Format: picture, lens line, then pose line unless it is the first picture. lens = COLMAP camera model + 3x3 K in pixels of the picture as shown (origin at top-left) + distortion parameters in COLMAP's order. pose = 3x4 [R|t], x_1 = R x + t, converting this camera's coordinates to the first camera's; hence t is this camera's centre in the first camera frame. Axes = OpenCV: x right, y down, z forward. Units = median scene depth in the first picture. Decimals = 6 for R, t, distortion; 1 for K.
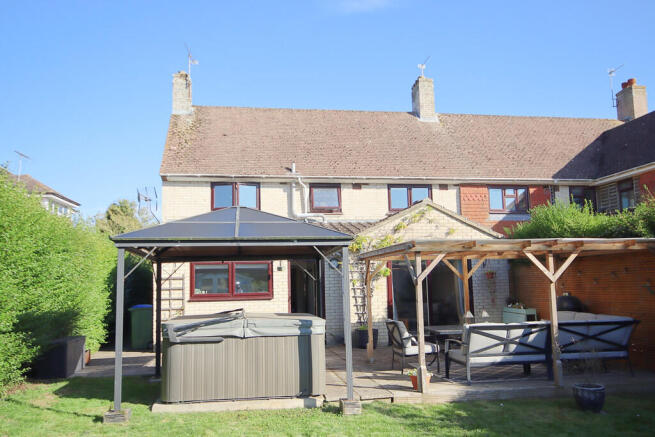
lens RADIAL K [[550.0, 0, 326.8], [0, 550.0, 218.9], [0, 0, 1]] dist [0.008083, 0.008620]
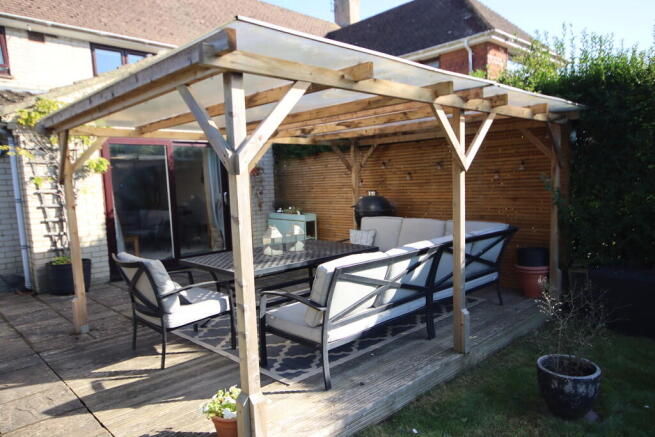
lens RADIAL K [[454.6, 0, 327.1], [0, 454.6, 230.6], [0, 0, 1]] dist [0.033129, -0.003966]
pose [[0.831747, -0.068039, 0.550969, 0.039868], [-0.047440, 0.980120, 0.192650, 0.072205], [-0.553124, -0.186374, 0.811985, 0.542514]]
